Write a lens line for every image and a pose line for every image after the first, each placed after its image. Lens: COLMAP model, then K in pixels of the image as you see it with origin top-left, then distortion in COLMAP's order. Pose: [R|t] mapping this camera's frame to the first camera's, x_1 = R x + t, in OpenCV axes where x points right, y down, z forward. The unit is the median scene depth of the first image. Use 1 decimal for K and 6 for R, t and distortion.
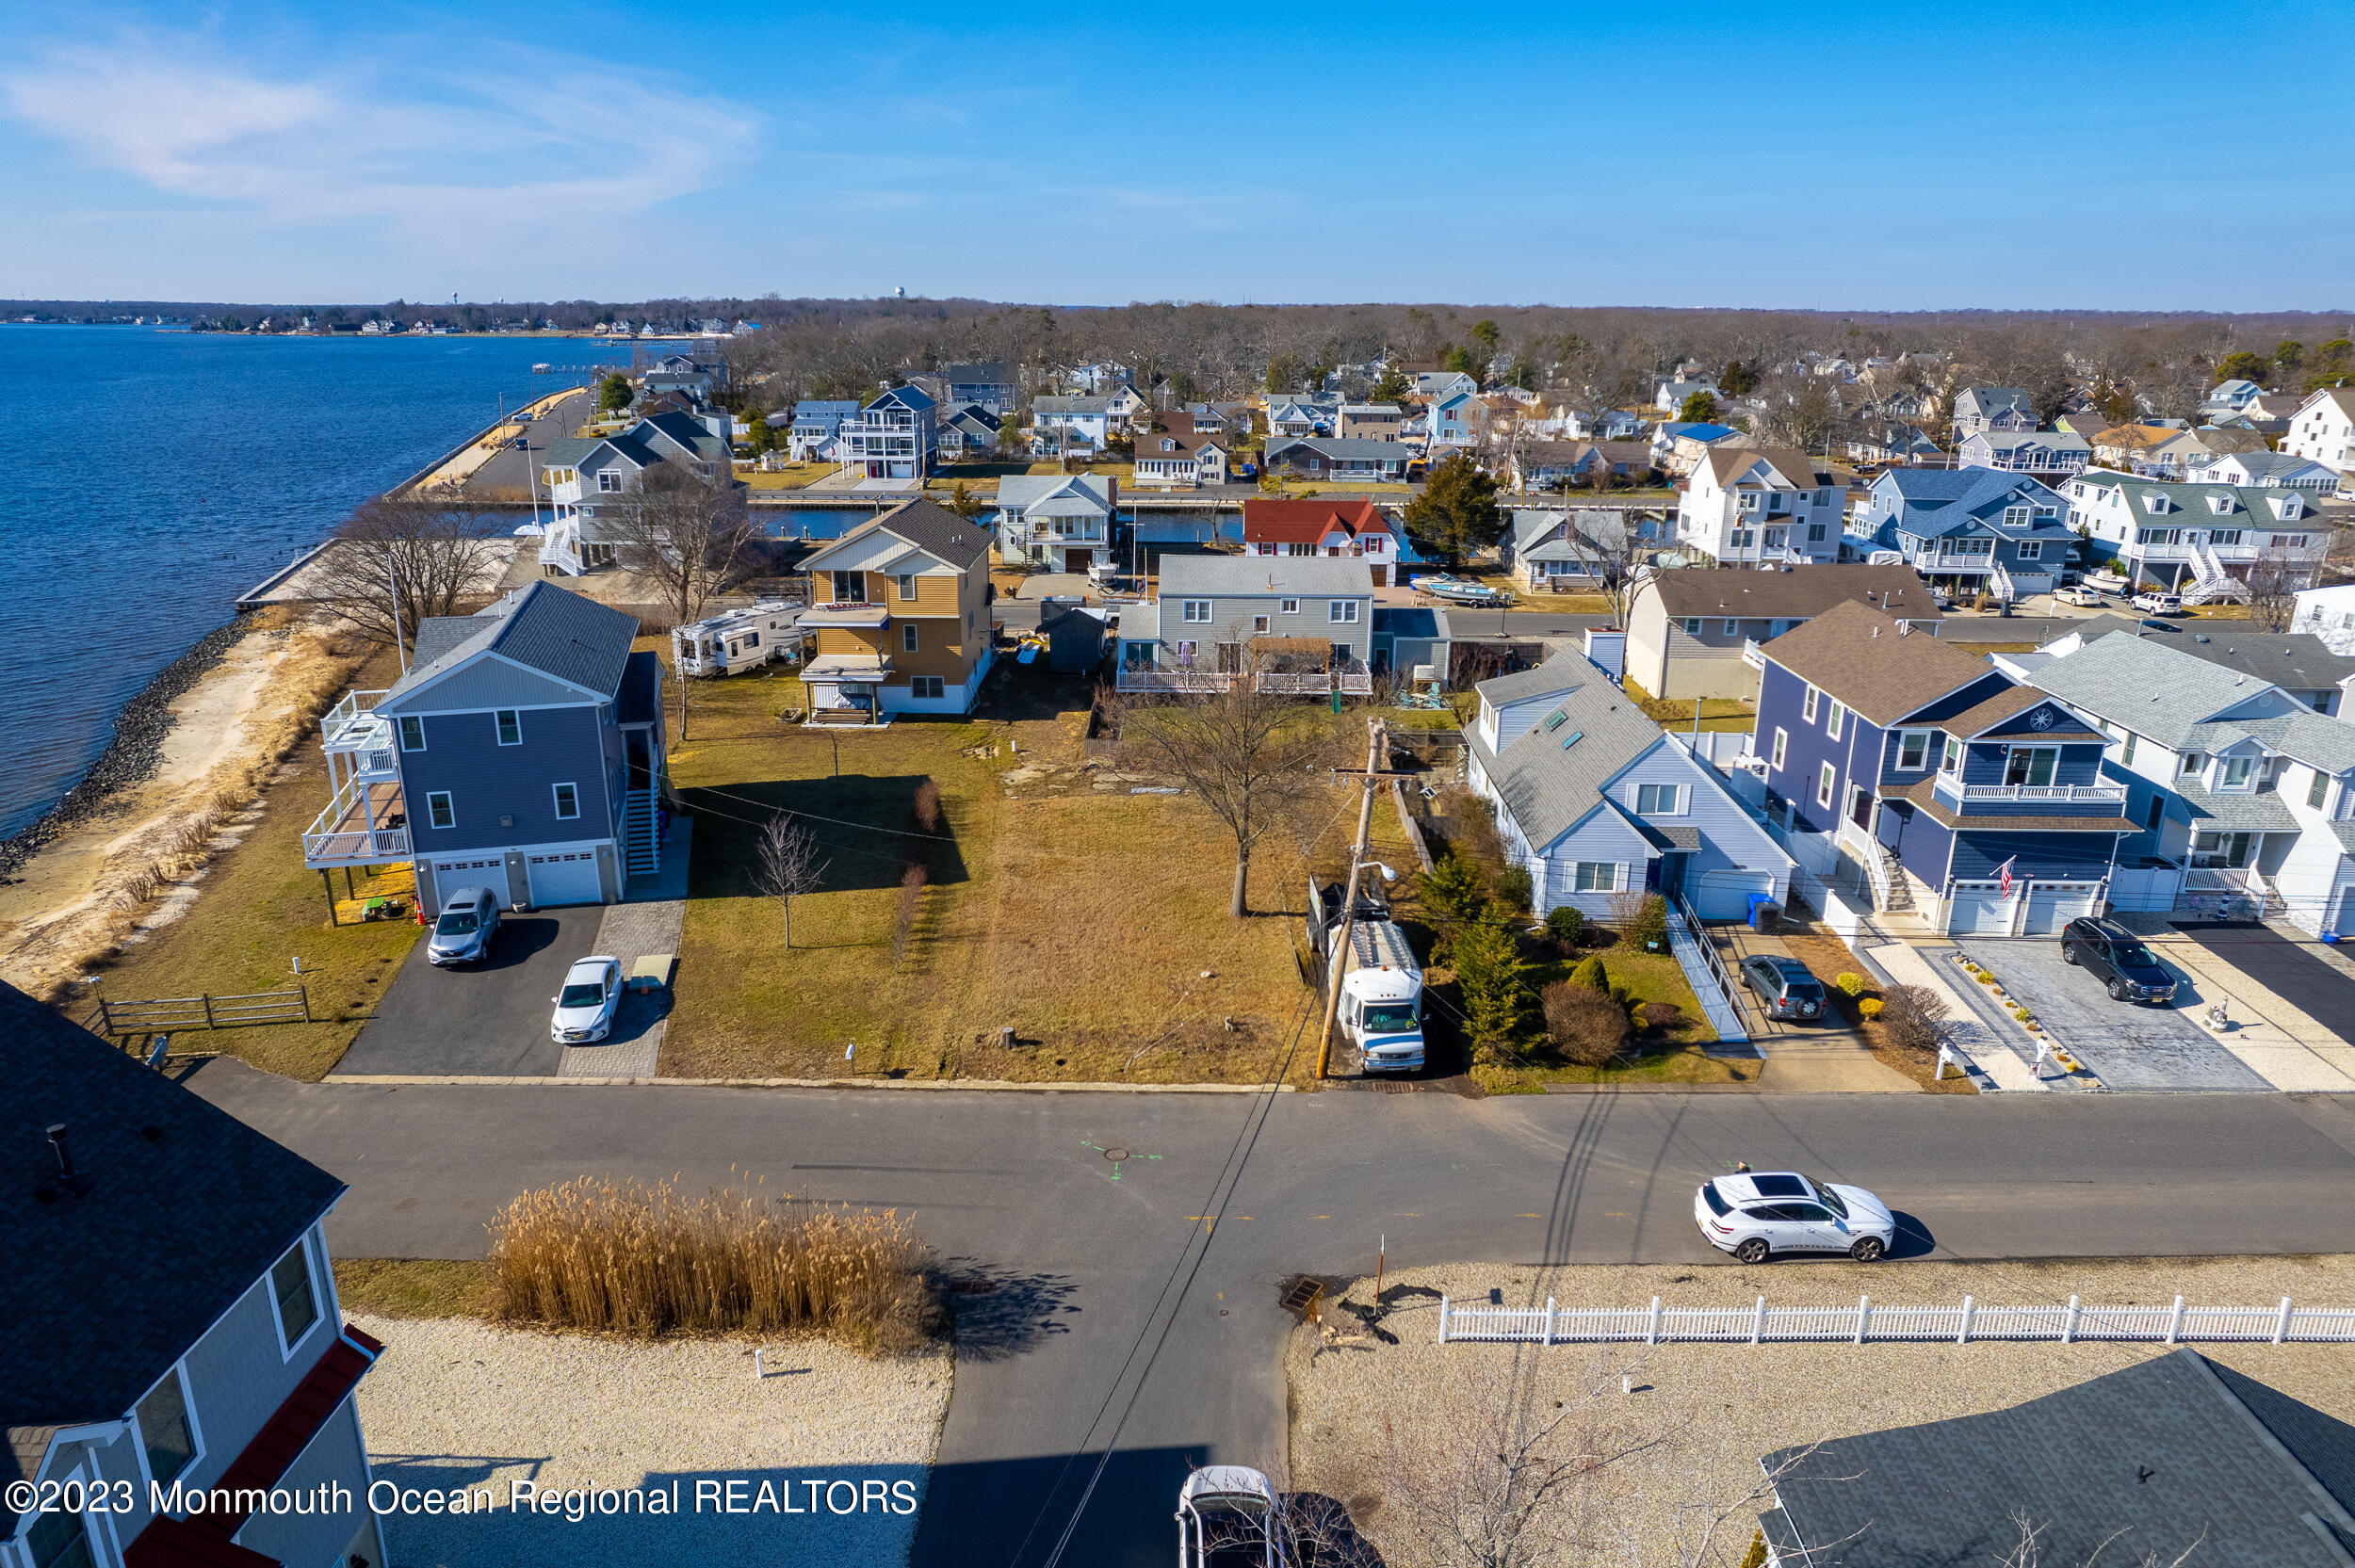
lens RADIAL K [[1492.6, 0, 1177.5], [0, 1492.6, 784.0], [0, 0, 1]] dist [-0.086713, 0.079153]
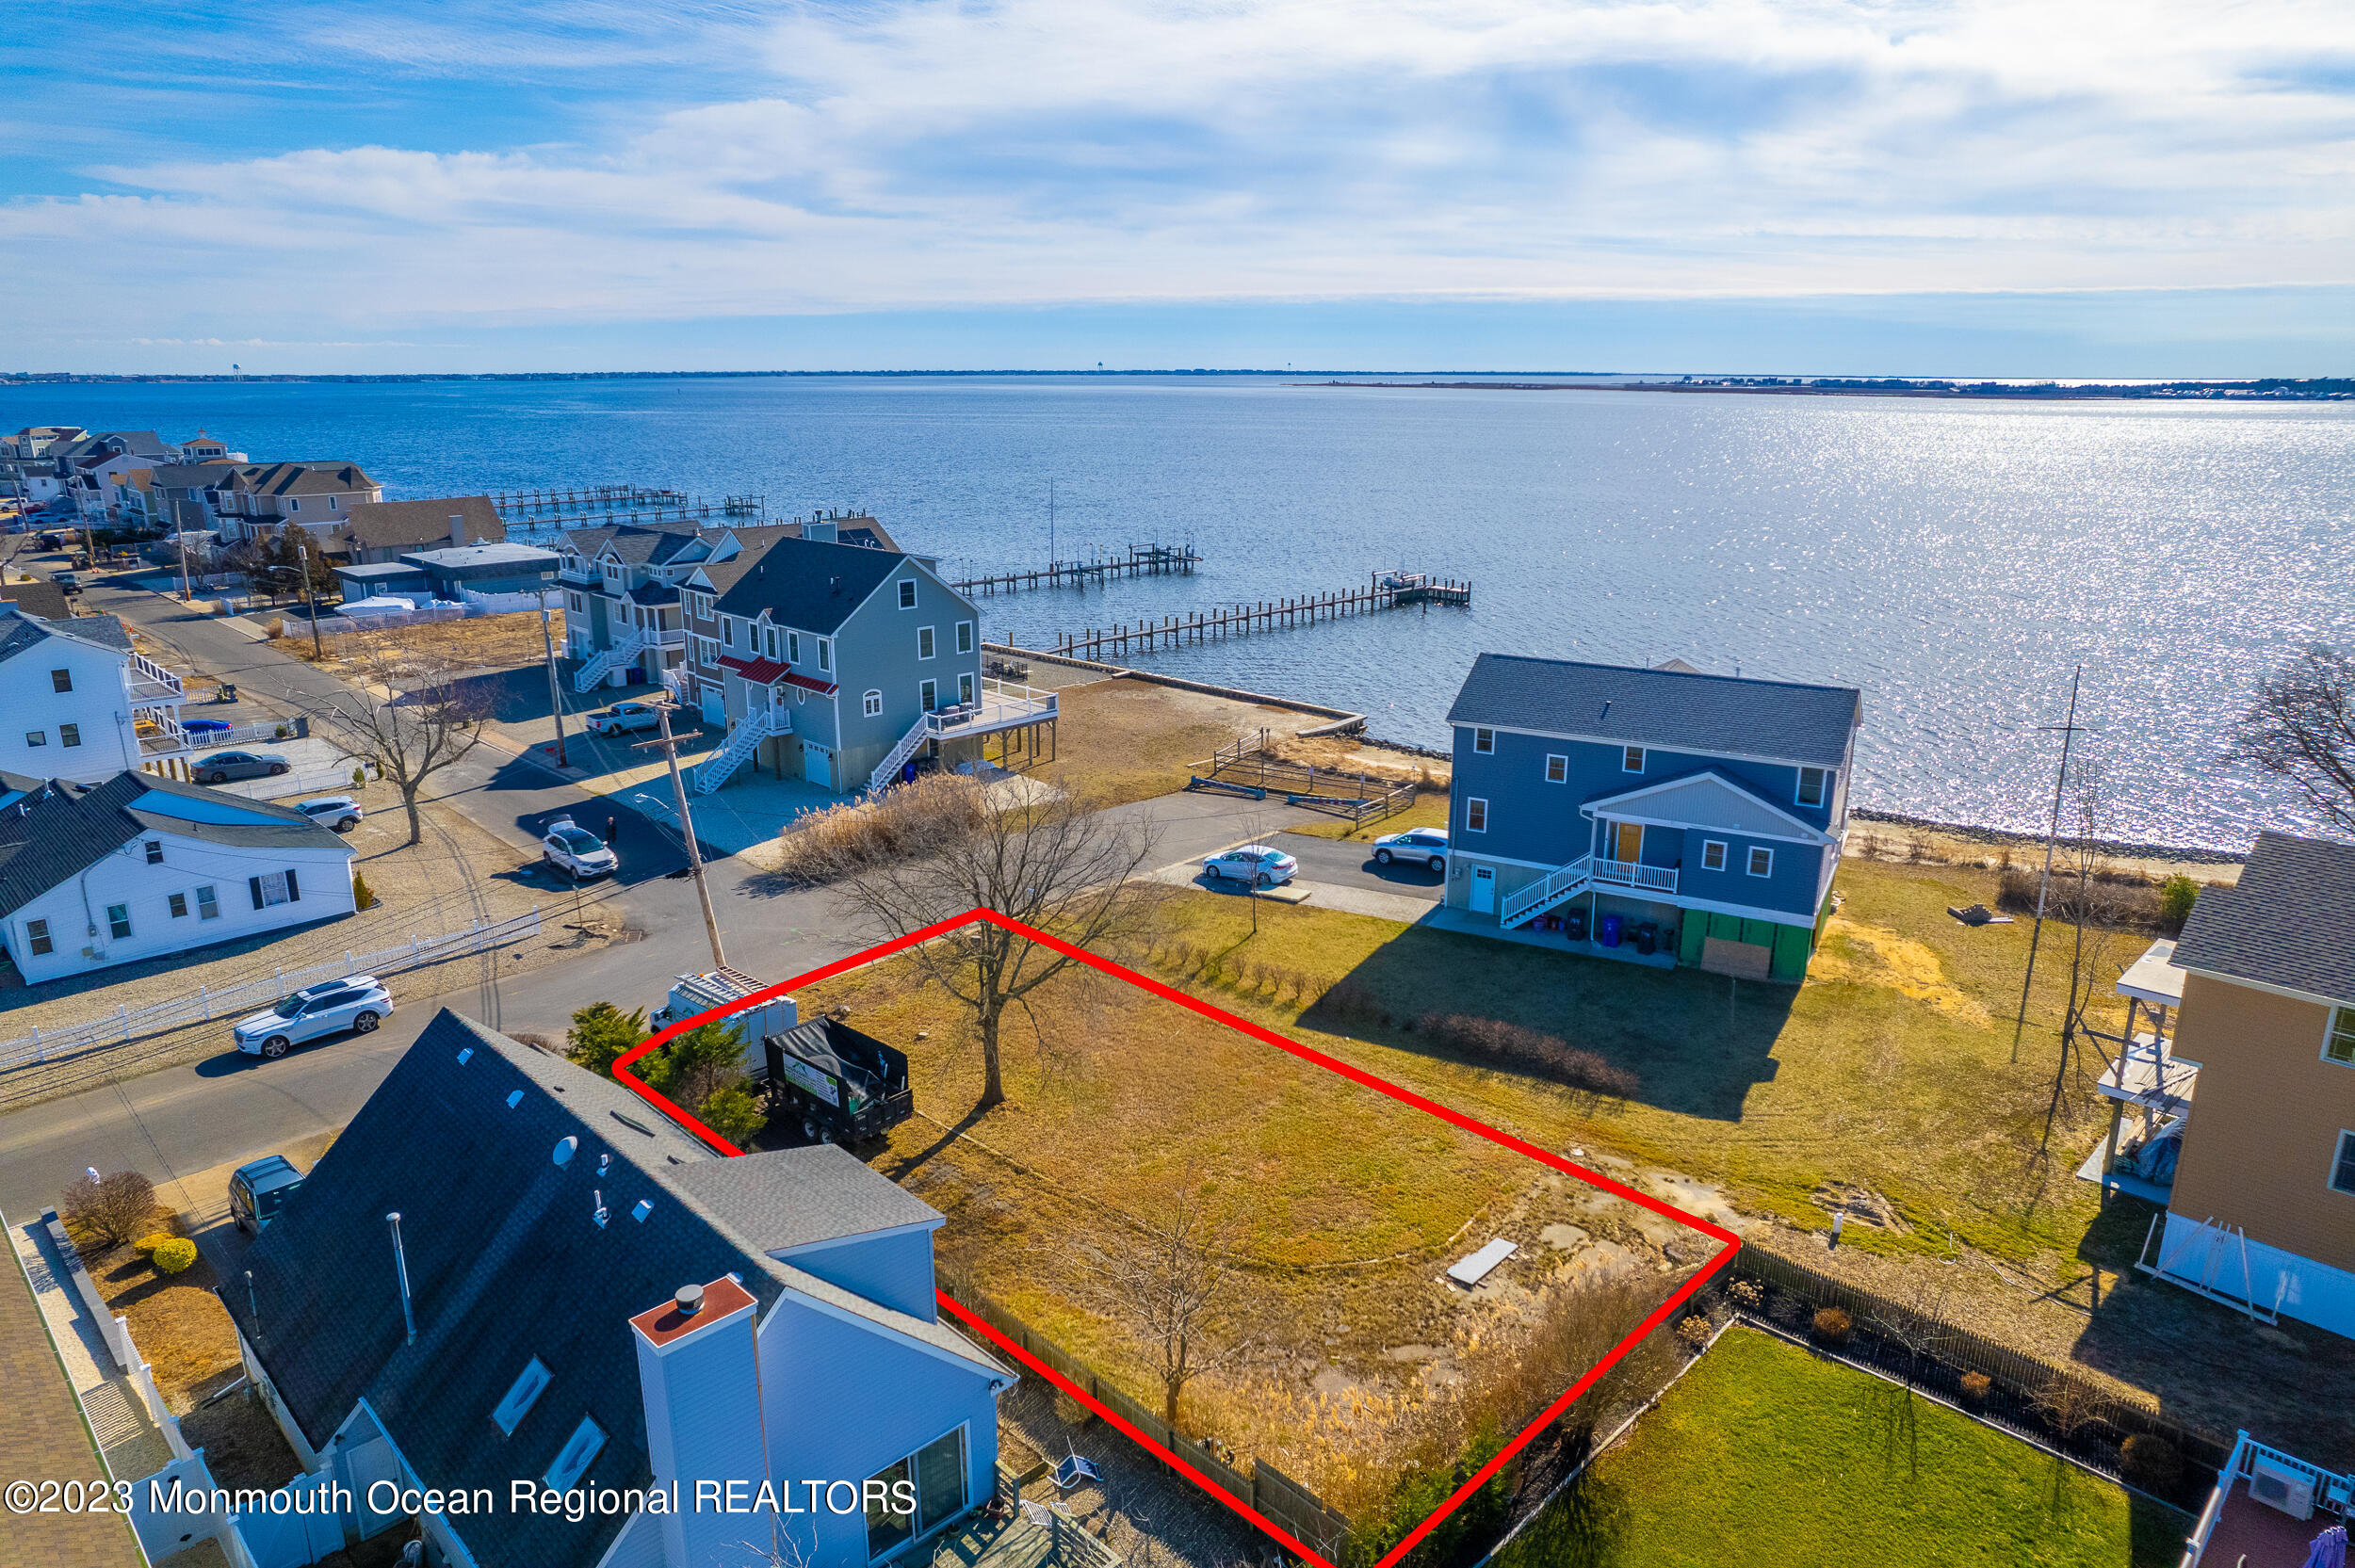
lens RADIAL K [[1491.4, 0, 1190.5], [0, 1491.4, 823.9], [0, 0, 1]] dist [-0.061168, 0.051501]
pose [[-0.688660, 0.204957, -0.695514, 0.526902], [-0.228041, 0.849322, 0.476076, -0.475295], [0.688291, 0.486461, -0.538156, 1.511587]]
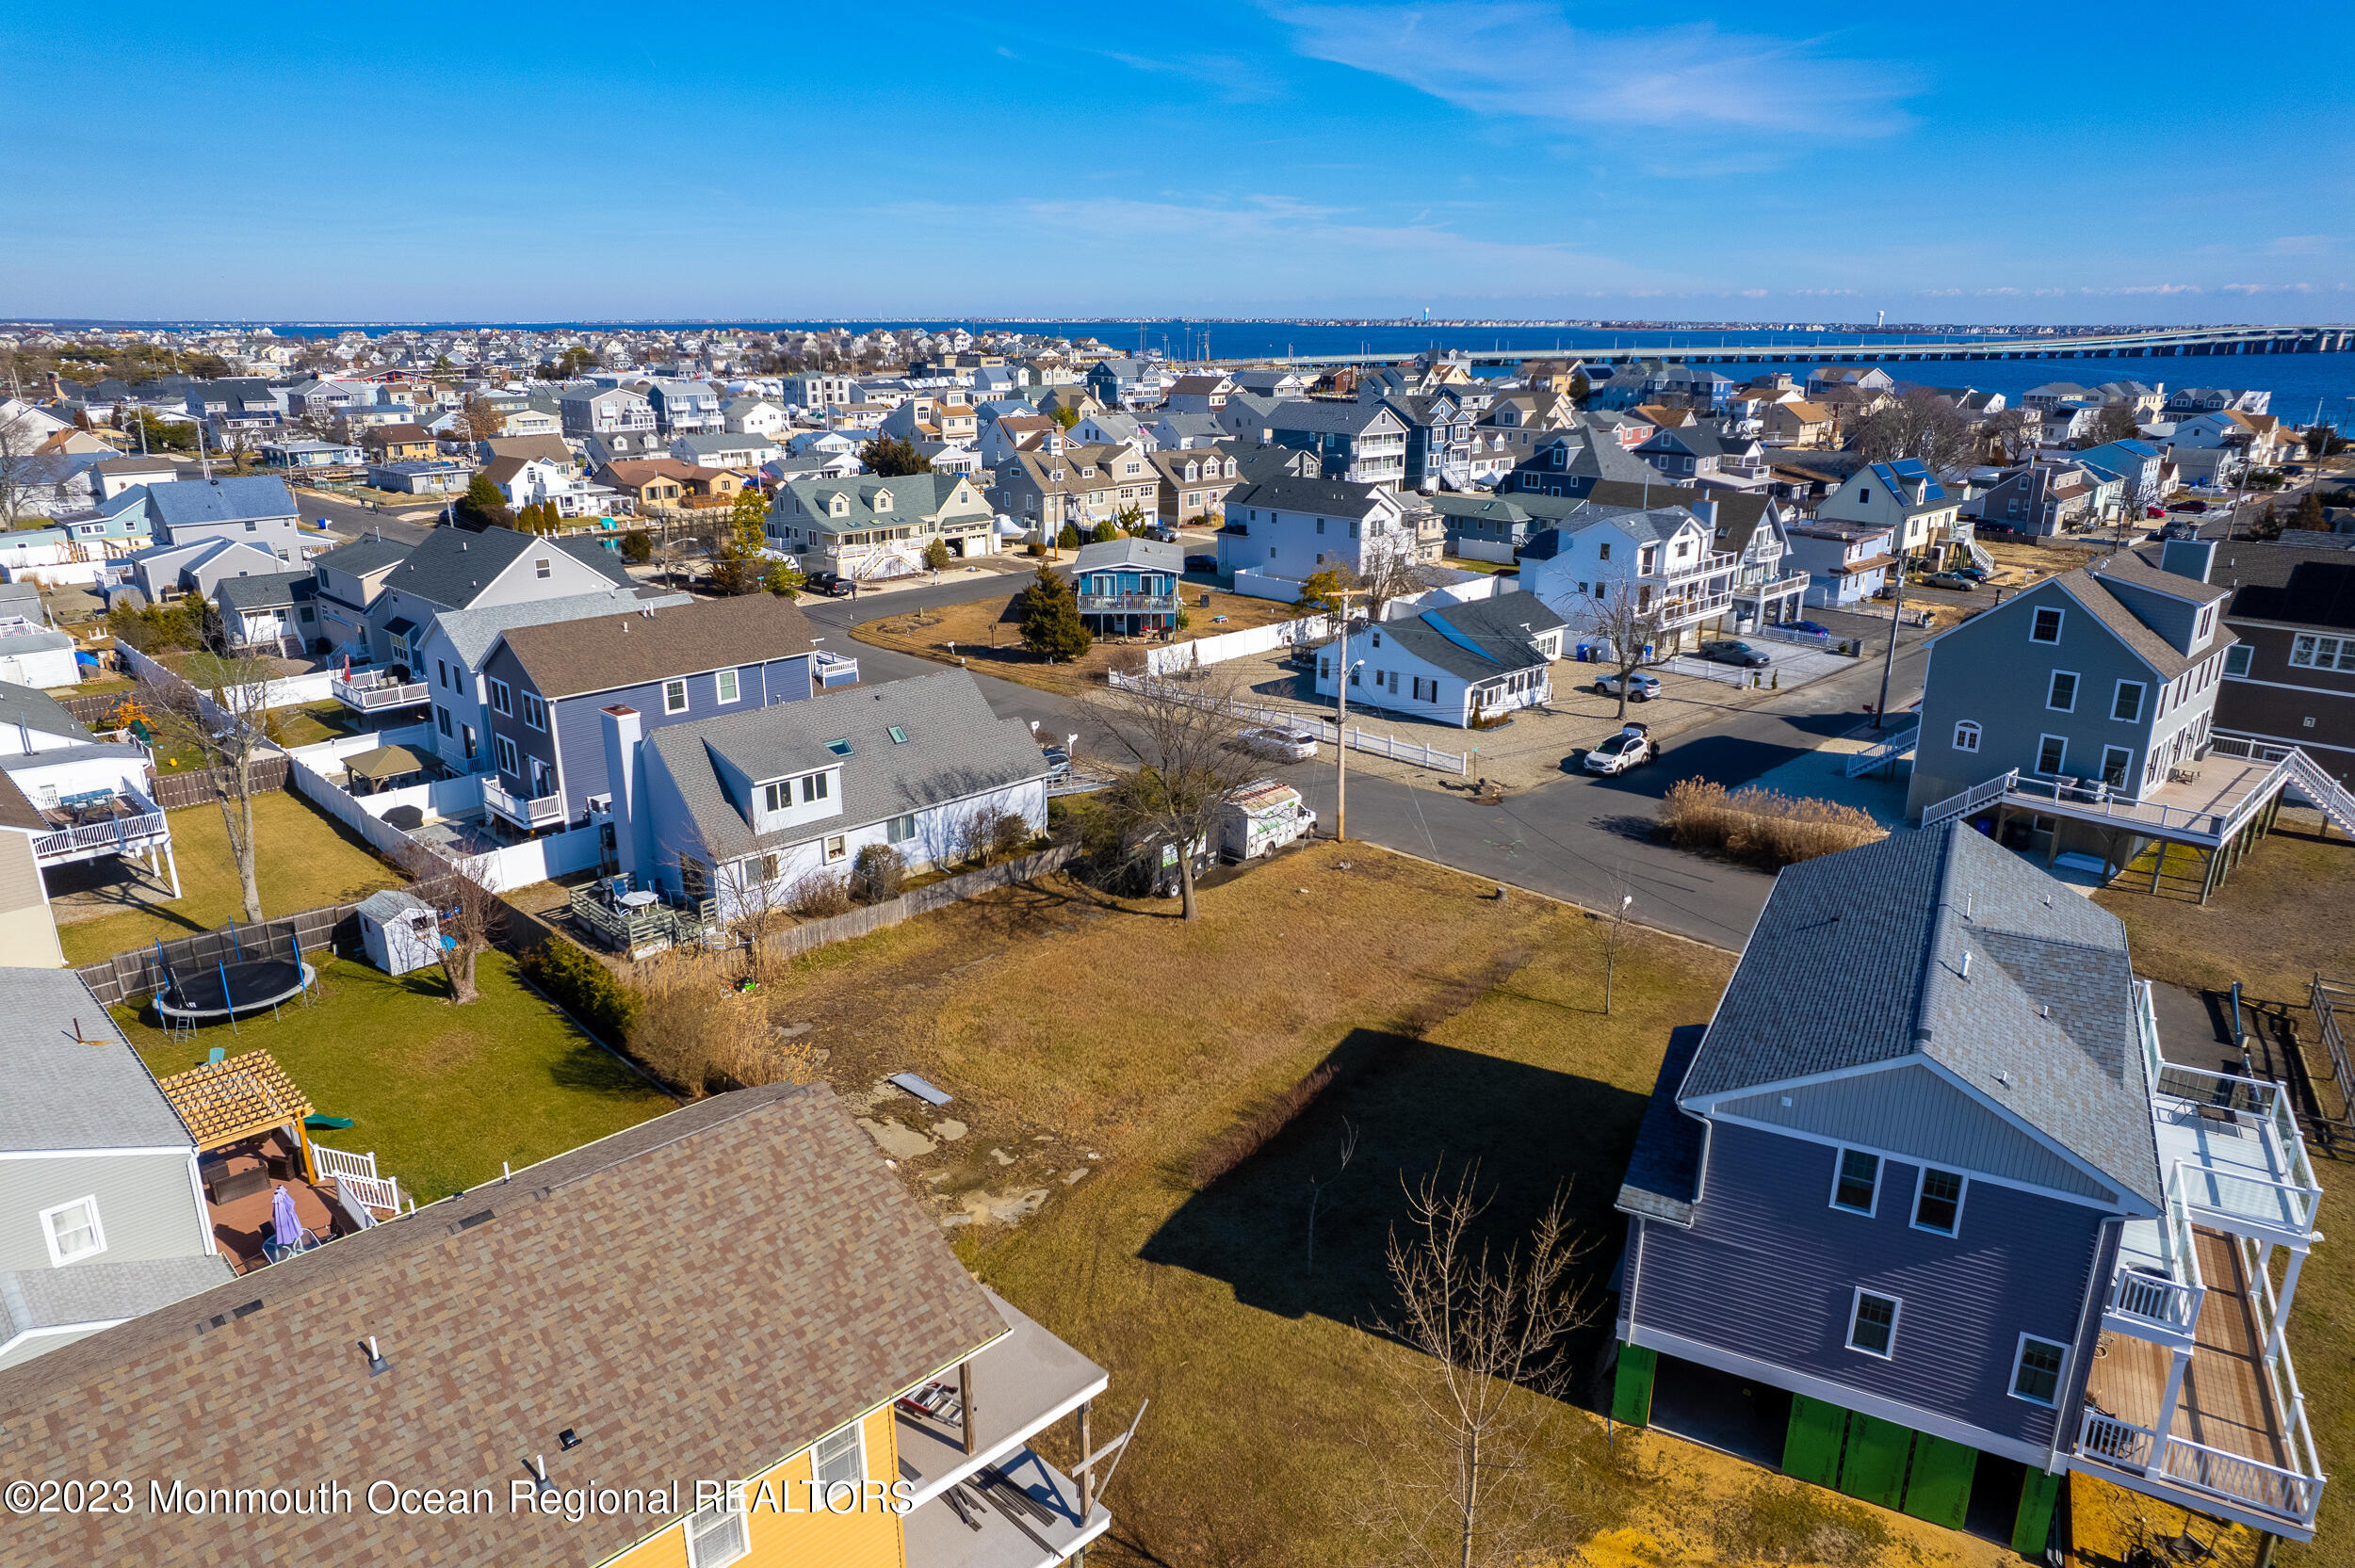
lens RADIAL K [[1531.9, 0, 1159.3], [0, 1531.9, 732.8], [0, 0, 1]] dist [-0.086394, 0.088249]
pose [[-0.709745, -0.190346, 0.678255, -0.674612], [0.212167, 0.860341, 0.463464, -0.549079], [-0.671749, 0.472844, -0.570238, 1.640333]]
